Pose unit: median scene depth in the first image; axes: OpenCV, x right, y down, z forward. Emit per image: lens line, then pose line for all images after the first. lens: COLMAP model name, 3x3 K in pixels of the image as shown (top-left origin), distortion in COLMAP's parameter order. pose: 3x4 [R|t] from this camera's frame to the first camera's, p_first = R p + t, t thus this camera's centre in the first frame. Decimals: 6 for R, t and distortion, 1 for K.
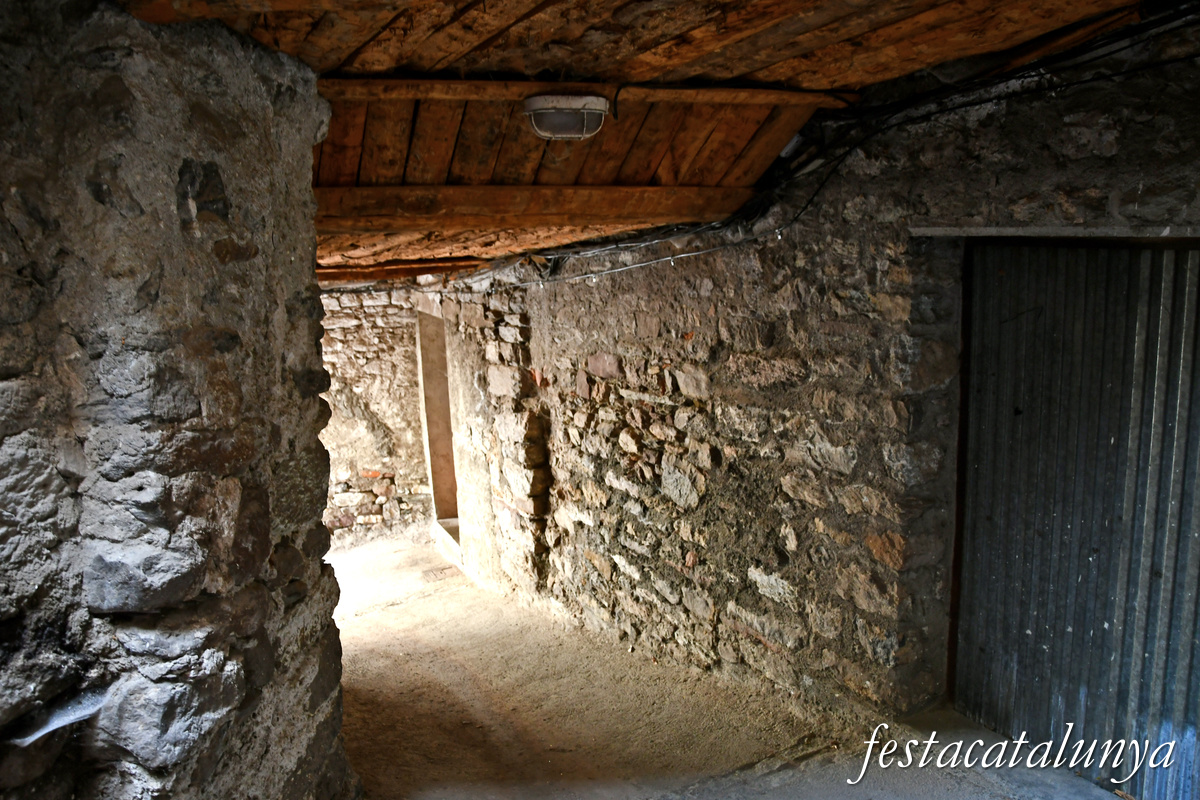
lens RADIAL K [[913.6, 0, 599.8], [0, 913.6, 399.8], [0, 0, 1]] dist [-0.117433, 0.004560]
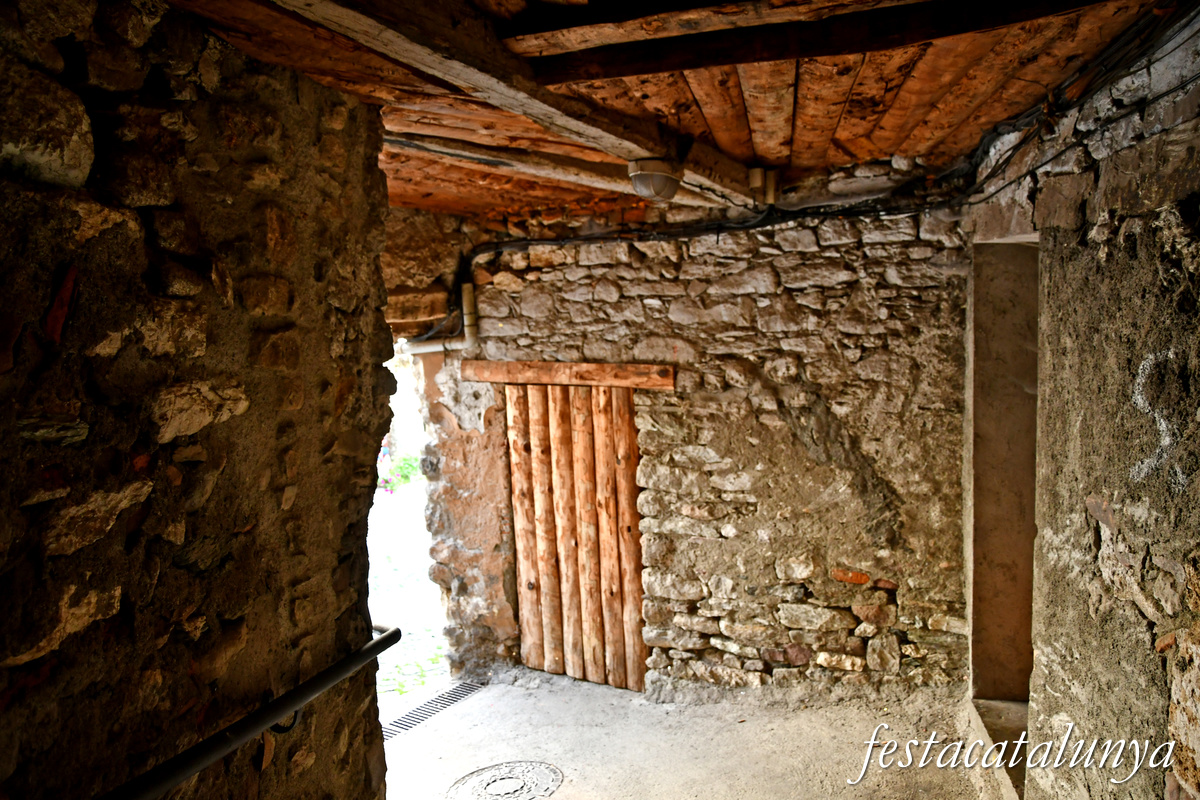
lens RADIAL K [[913.6, 0, 596.5], [0, 913.6, 399.7], [0, 0, 1]] dist [-0.117433, 0.004560]
pose [[0.823394, 0.070403, -0.563085, -0.093581], [-0.096933, 0.995140, -0.017321, 0.005548], [0.559129, 0.068844, 0.826217, 0.501856]]
